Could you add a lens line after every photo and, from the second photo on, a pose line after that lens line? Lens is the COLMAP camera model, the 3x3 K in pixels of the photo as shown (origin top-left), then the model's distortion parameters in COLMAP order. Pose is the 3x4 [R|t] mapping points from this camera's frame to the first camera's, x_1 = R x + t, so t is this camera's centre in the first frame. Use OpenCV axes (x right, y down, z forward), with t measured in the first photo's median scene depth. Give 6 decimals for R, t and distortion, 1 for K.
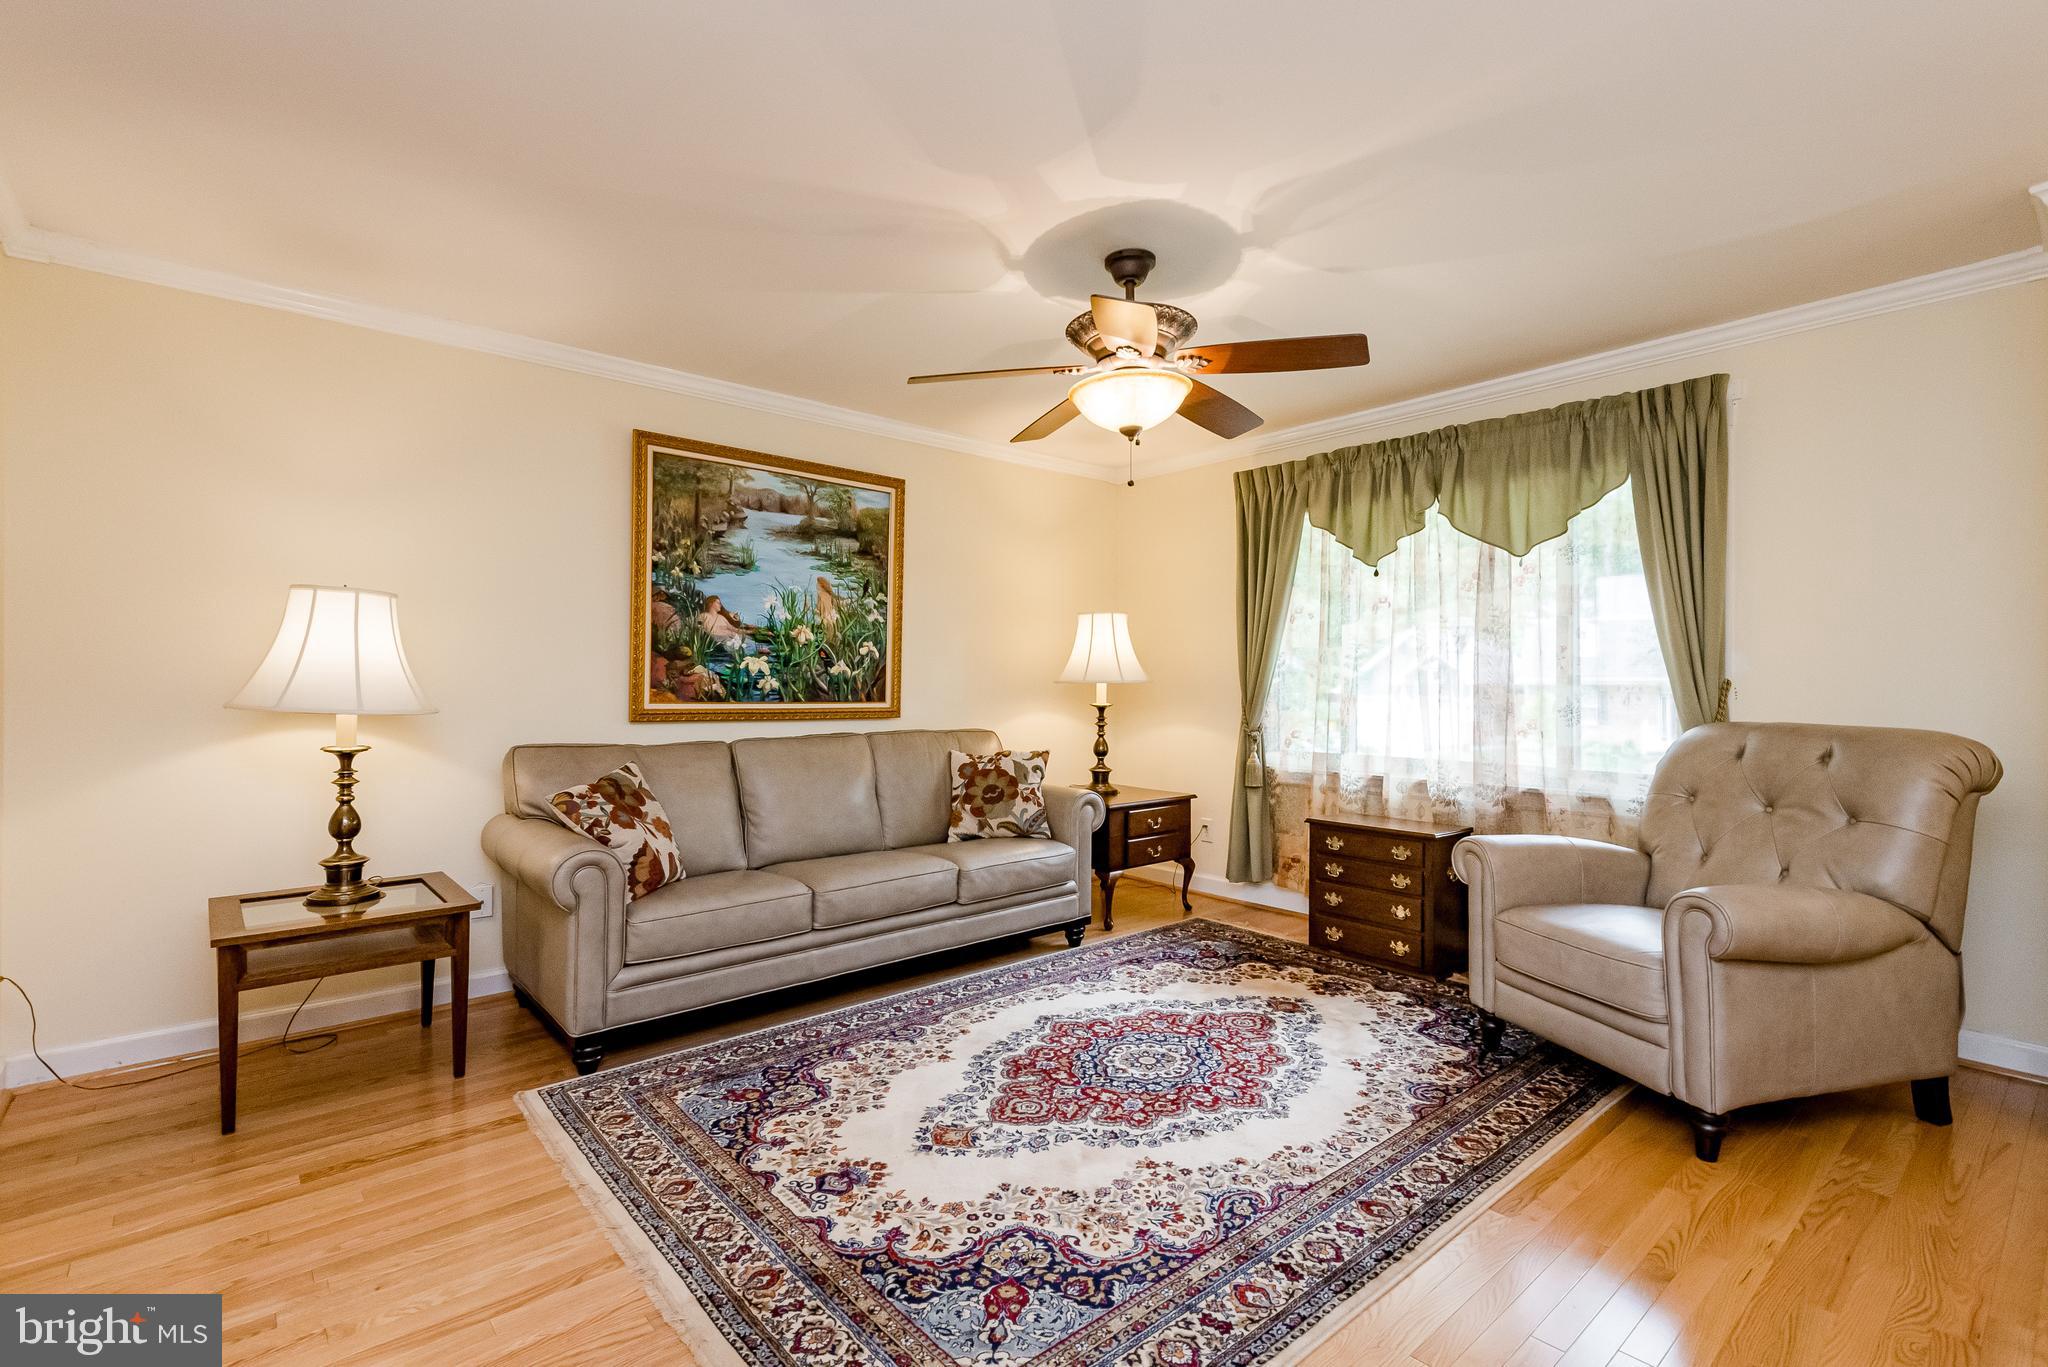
lens RADIAL K [[923.4, 0, 1006.0], [0, 923.4, 675.7], [0, 0, 1]] dist [0.031259, -0.013660]
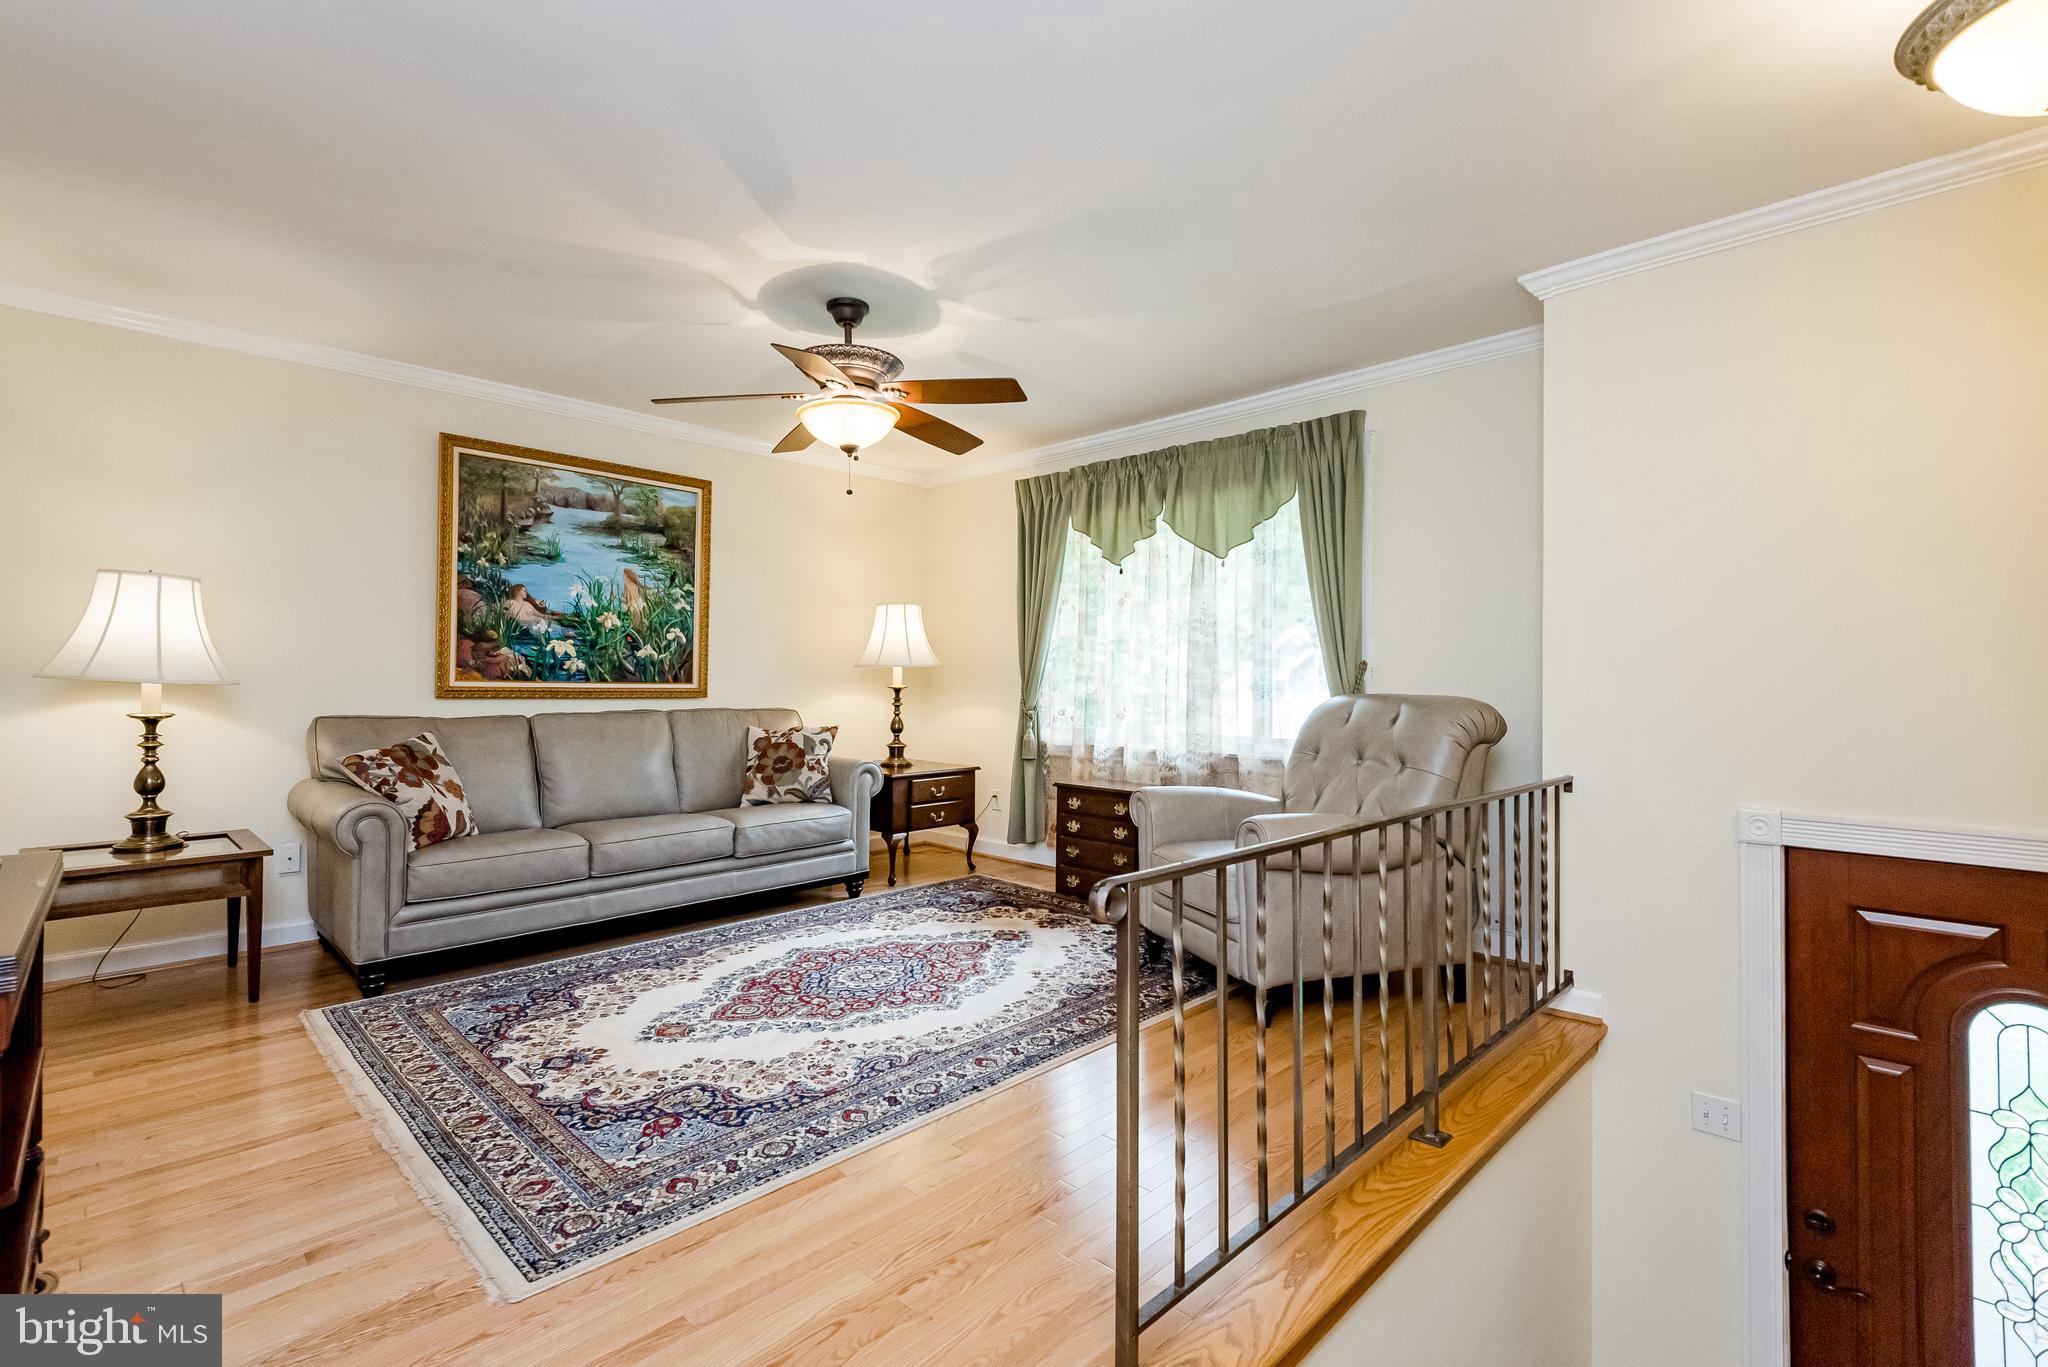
lens RADIAL K [[923.4, 0, 980.4], [0, 923.4, 671.6], [0, 0, 1]] dist [0.031259, -0.013660]
pose [[0.997622, 0.002873, 0.068863, 0.204028], [-0.002821, 0.999996, -0.000852, 0.022317], [-0.068866, 0.000655, 0.997626, -0.187654]]
